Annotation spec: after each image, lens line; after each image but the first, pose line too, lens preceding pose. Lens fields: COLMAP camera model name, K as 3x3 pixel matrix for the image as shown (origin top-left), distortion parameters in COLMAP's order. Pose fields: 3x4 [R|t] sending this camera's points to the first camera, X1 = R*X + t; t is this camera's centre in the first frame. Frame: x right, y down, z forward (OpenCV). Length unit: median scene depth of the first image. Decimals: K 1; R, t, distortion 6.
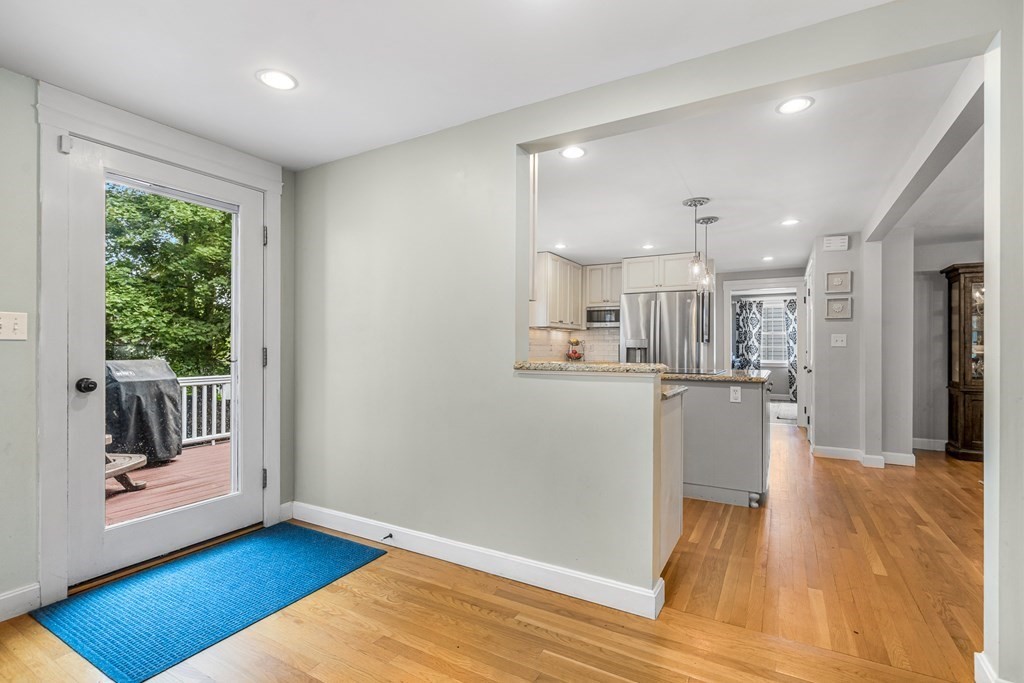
lens RADIAL K [[465.5, 0, 511.7], [0, 465.5, 348.1], [0, 0, 1]] dist [-0.001351, 0.000942]
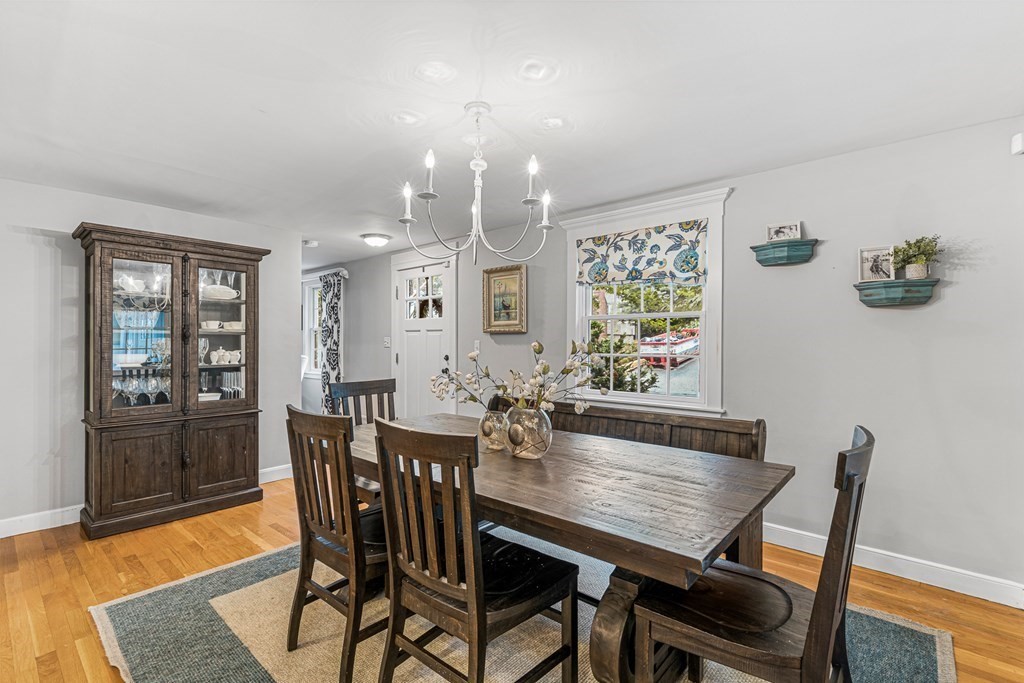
lens RADIAL K [[465.5, 0, 513.7], [0, 465.5, 344.4], [0, 0, 1]] dist [-0.001351, 0.000942]
pose [[0.195428, -0.003837, 0.980711, 0.421160], [0.000534, 0.999993, 0.003806, -0.020381], [-0.980718, -0.000220, 0.195429, 0.297718]]
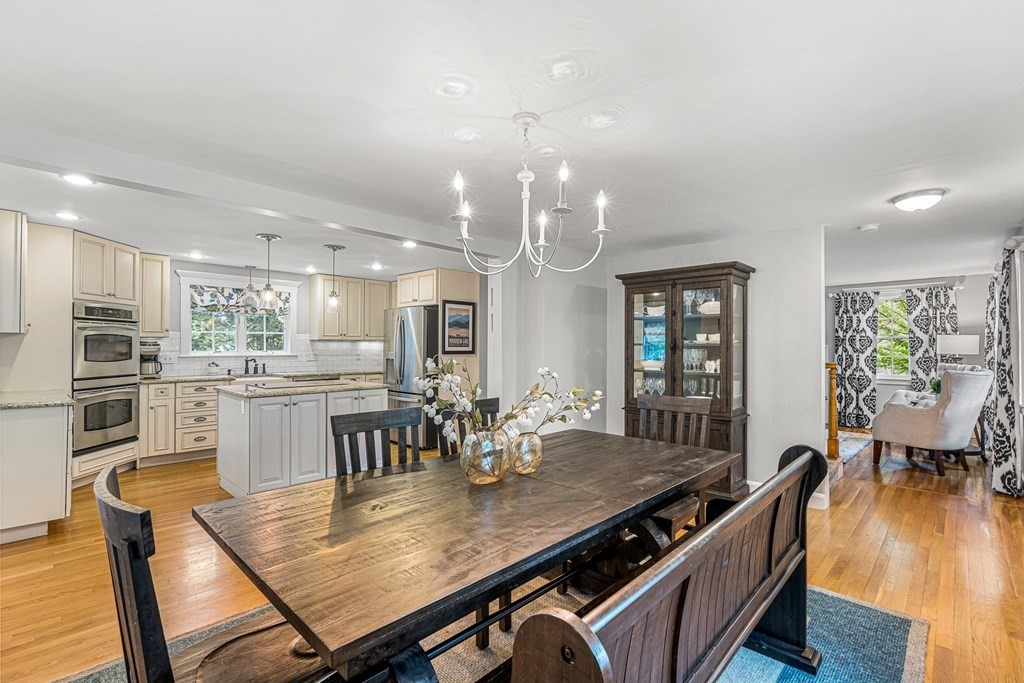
lens RADIAL K [[465.5, 0, 513.3], [0, 465.5, 346.1], [0, 0, 1]] dist [-0.001351, 0.000942]
pose [[0.969039, -0.000103, -0.246906, 0.875722], [-0.000657, 0.999995, -0.002997, -0.029462], [0.246905, 0.003067, 0.969035, 0.036102]]
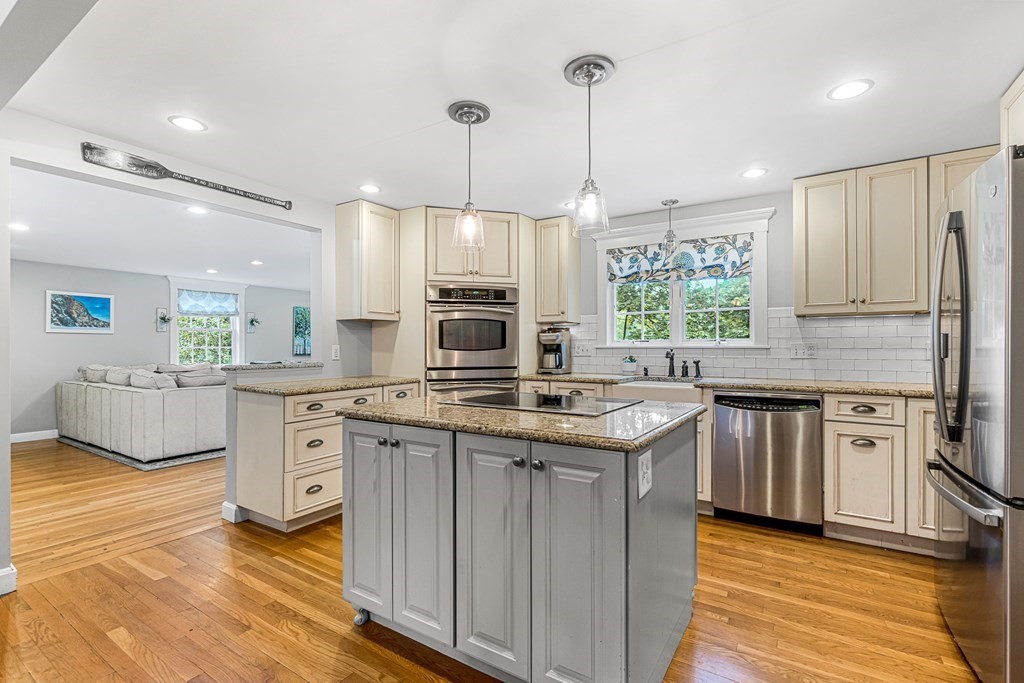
lens RADIAL K [[465.5, 0, 514.3], [0, 465.5, 343.2], [0, 0, 1]] dist [-0.001351, 0.000942]
pose [[-0.048286, -0.008770, -0.998795, 0.687351], [0.000371, 0.999961, -0.008798, -0.008727], [0.998834, -0.000795, -0.048280, 0.756640]]
